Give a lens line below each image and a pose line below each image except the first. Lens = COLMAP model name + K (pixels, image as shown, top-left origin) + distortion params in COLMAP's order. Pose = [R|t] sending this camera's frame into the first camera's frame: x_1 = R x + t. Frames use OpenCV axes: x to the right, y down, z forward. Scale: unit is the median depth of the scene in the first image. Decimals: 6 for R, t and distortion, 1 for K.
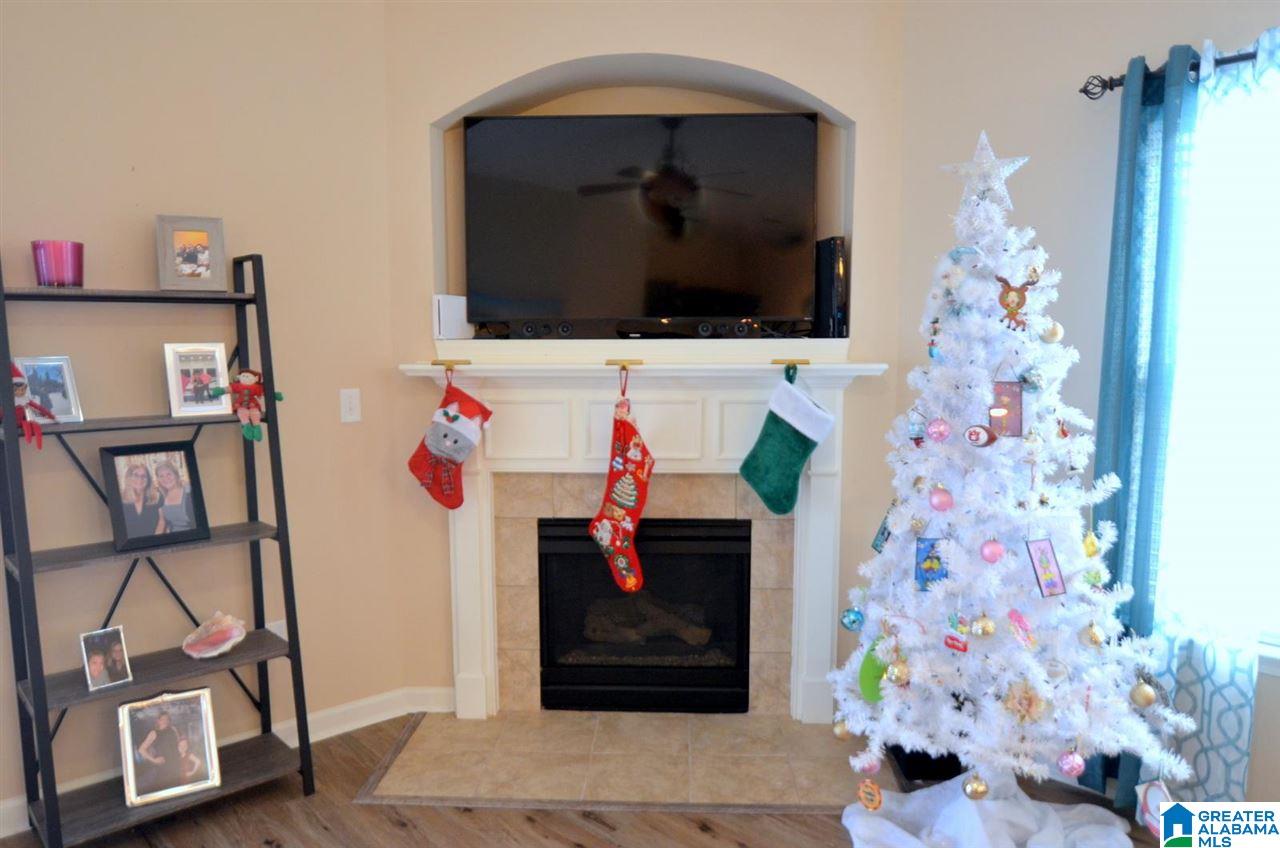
lens RADIAL K [[888.1, 0, 636.9], [0, 888.1, 431.5], [0, 0, 1]] dist [-0.022268, 0.003646]
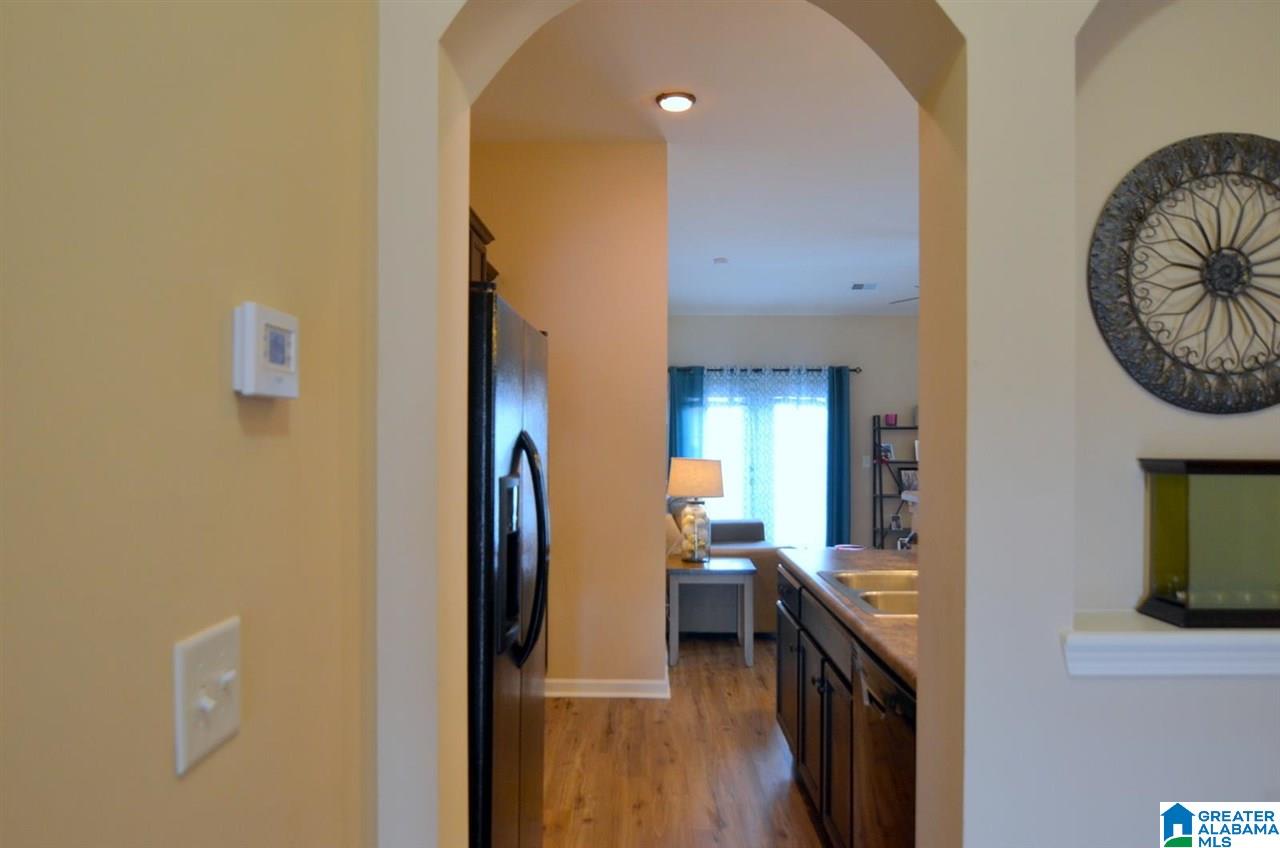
lens RADIAL K [[842.4, 0, 641.0], [0, 842.4, 430.6], [0, 0, 1]] dist [-0.025646, -0.000819]
pose [[0.728434, 0.003768, -0.685105, 0.886083], [-0.080441, 0.993539, -0.080064, 0.198827], [0.680377, 0.113432, 0.724031, -1.993086]]
